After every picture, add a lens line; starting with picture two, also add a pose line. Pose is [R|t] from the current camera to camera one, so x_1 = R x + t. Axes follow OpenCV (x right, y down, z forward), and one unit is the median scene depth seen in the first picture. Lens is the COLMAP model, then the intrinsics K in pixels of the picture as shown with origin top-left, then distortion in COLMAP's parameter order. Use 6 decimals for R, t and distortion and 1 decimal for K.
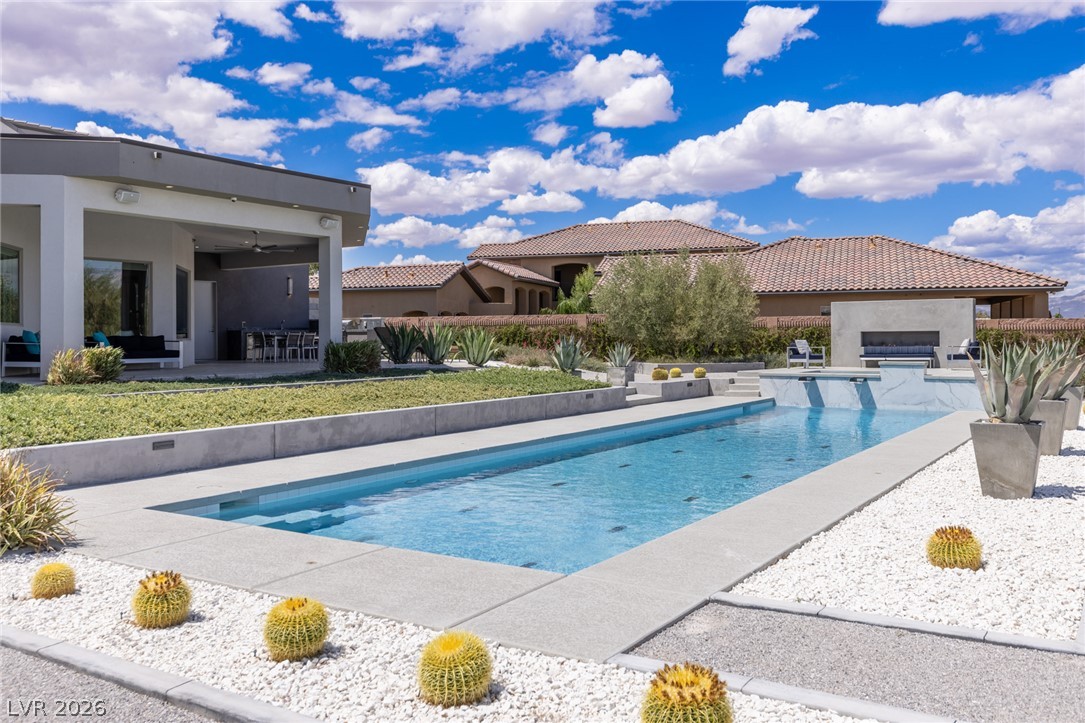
lens RADIAL K [[950.7, 0, 533.2], [0, 950.7, 314.8], [0, 0, 1]] dist [-0.007887, -0.001788]
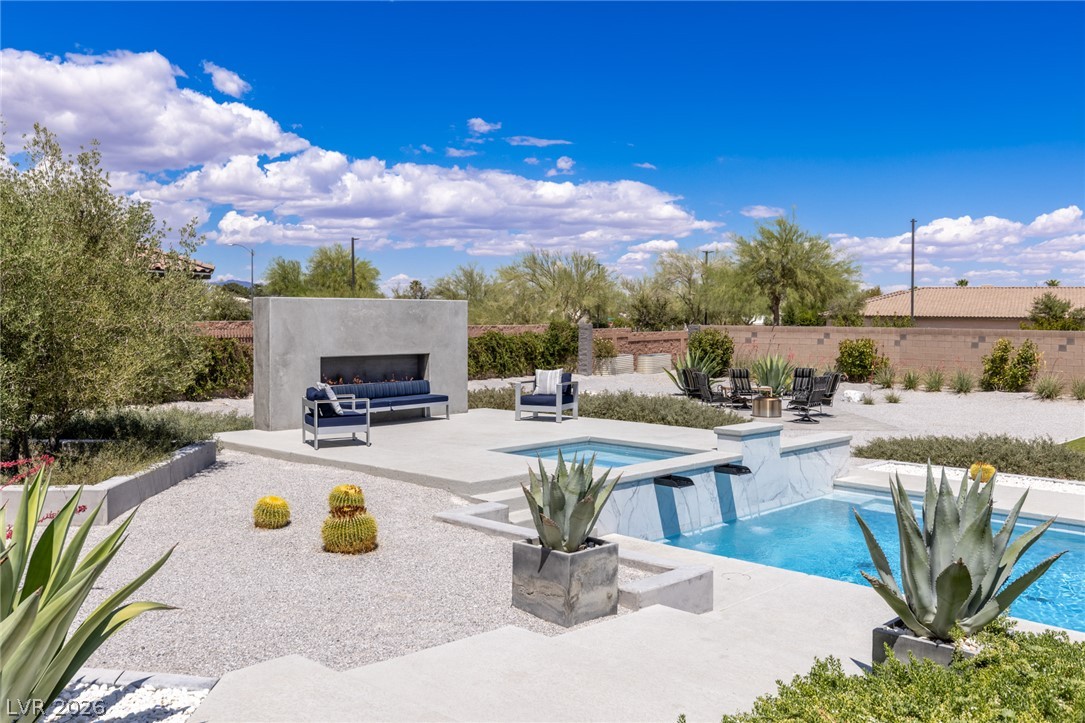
lens RADIAL K [[997.9, 0, 512.1], [0, 997.9, 335.6], [0, 0, 1]] dist [0.004711, 0.000000]
pose [[0.173107, -0.019386, 0.984712, -0.041225], [-0.032688, 0.999142, 0.025417, -0.002699], [-0.984360, -0.036588, 0.172325, 0.201141]]
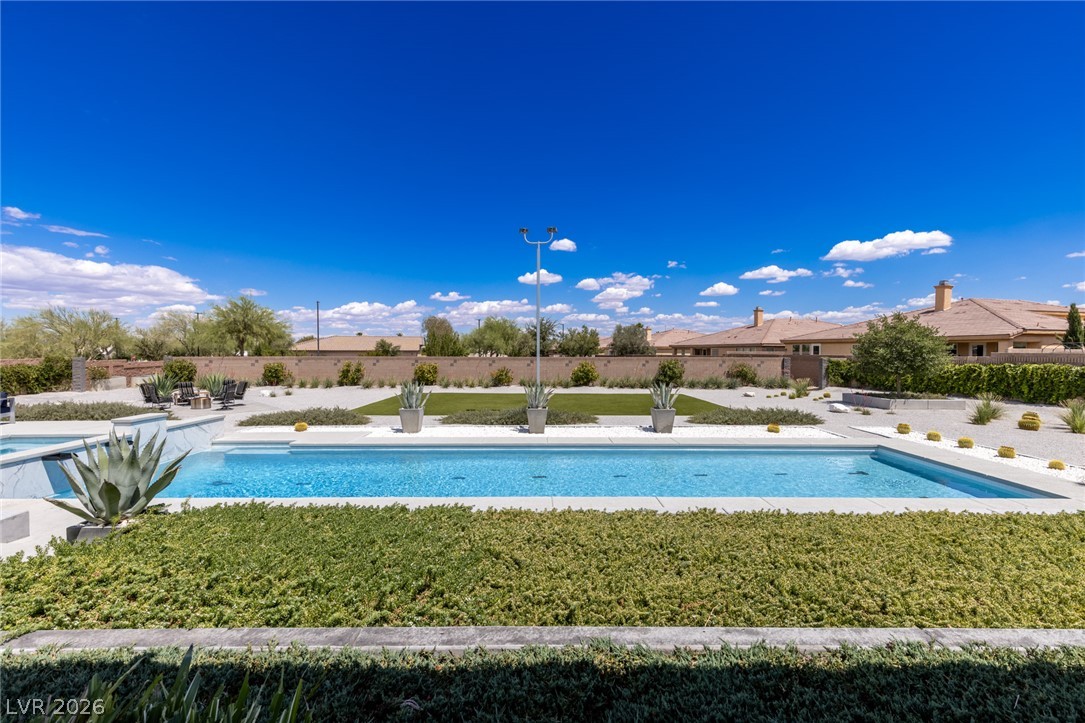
lens RADIAL K [[497.1, 0, 549.0], [0, 497.1, 359.7], [0, 0, 1]] dist [0.017768, -0.001868]
pose [[-0.564816, -0.013658, 0.825104, -0.048962], [-0.018496, 0.999821, 0.003889, -0.003098], [-0.825009, -0.013065, -0.564968, 0.183773]]
